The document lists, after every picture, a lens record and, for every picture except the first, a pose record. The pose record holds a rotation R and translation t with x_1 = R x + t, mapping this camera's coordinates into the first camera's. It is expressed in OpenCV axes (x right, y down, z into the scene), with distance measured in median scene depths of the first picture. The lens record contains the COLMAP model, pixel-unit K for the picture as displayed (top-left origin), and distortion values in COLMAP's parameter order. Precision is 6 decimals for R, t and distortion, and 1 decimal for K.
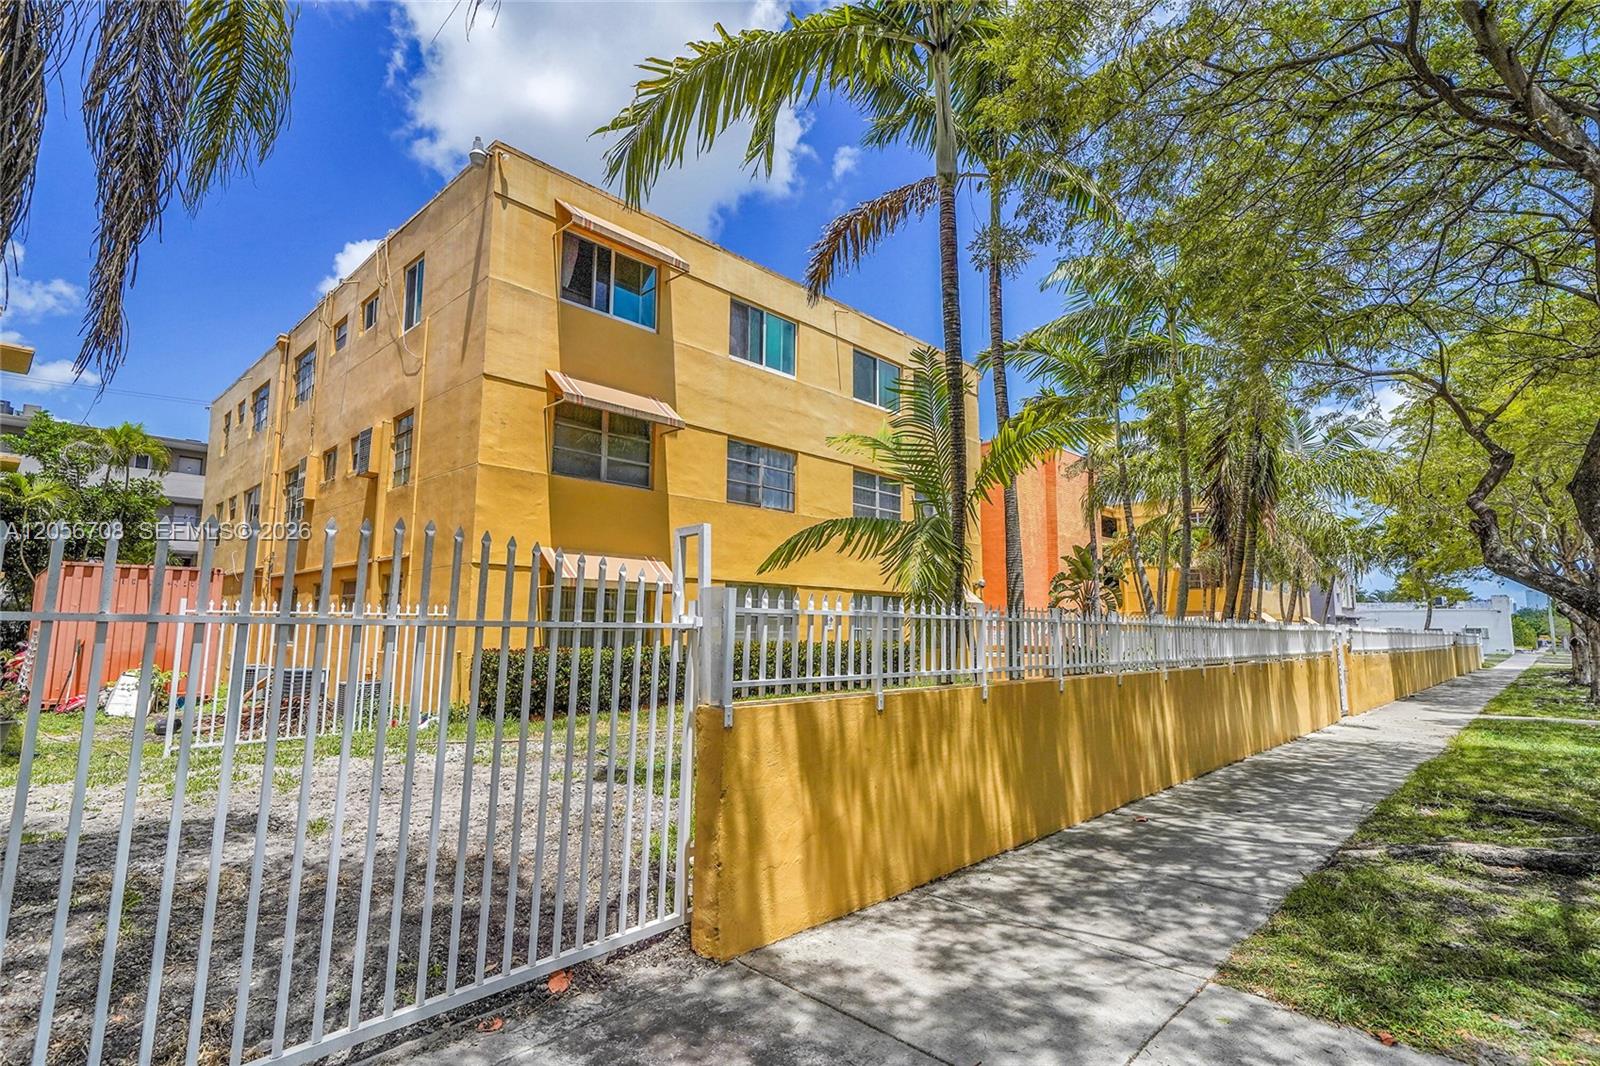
lens RADIAL K [[767.3, 0, 798.9], [0, 767.3, 531.8], [0, 0, 1]] dist [0.002991, 0.000271]
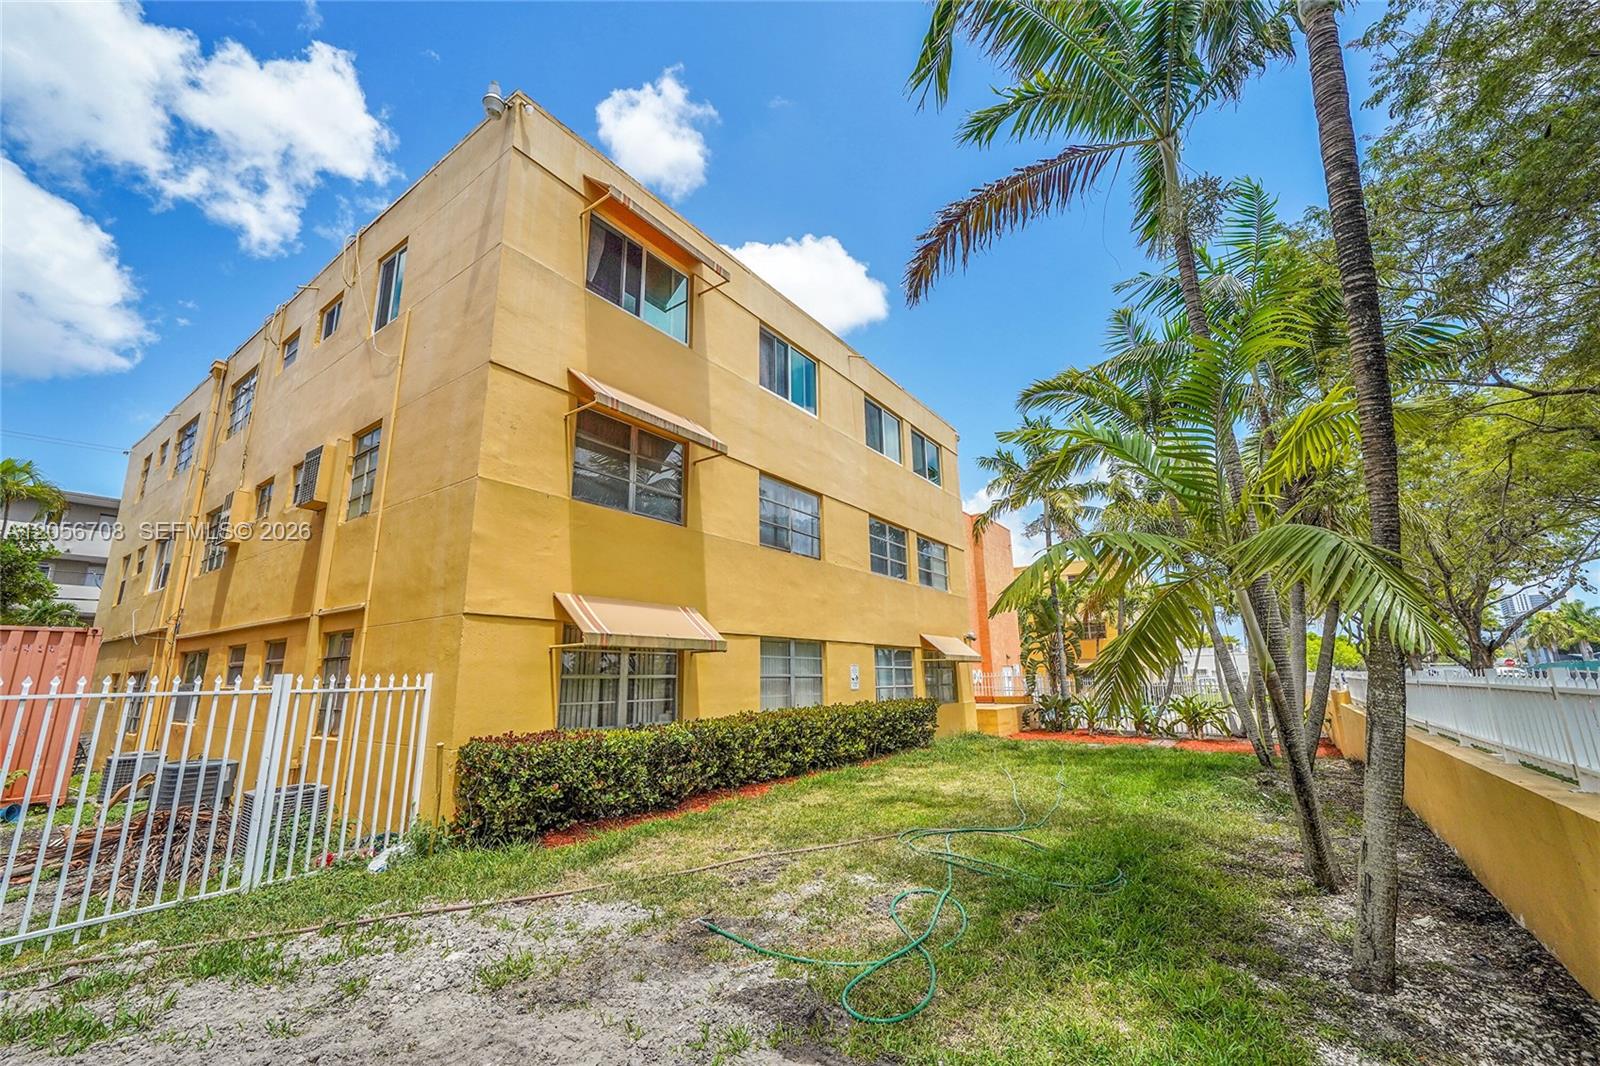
lens RADIAL K [[640.5, 0, 802.3], [0, 640.5, 529.8], [0, 0, 1]] dist [-0.004341, -0.000062]
pose [[0.989610, 0.011144, 0.143343, -0.158069], [0.003645, 0.994726, -0.102499, 0.020067], [-0.143729, 0.101956, 0.984351, 0.285633]]
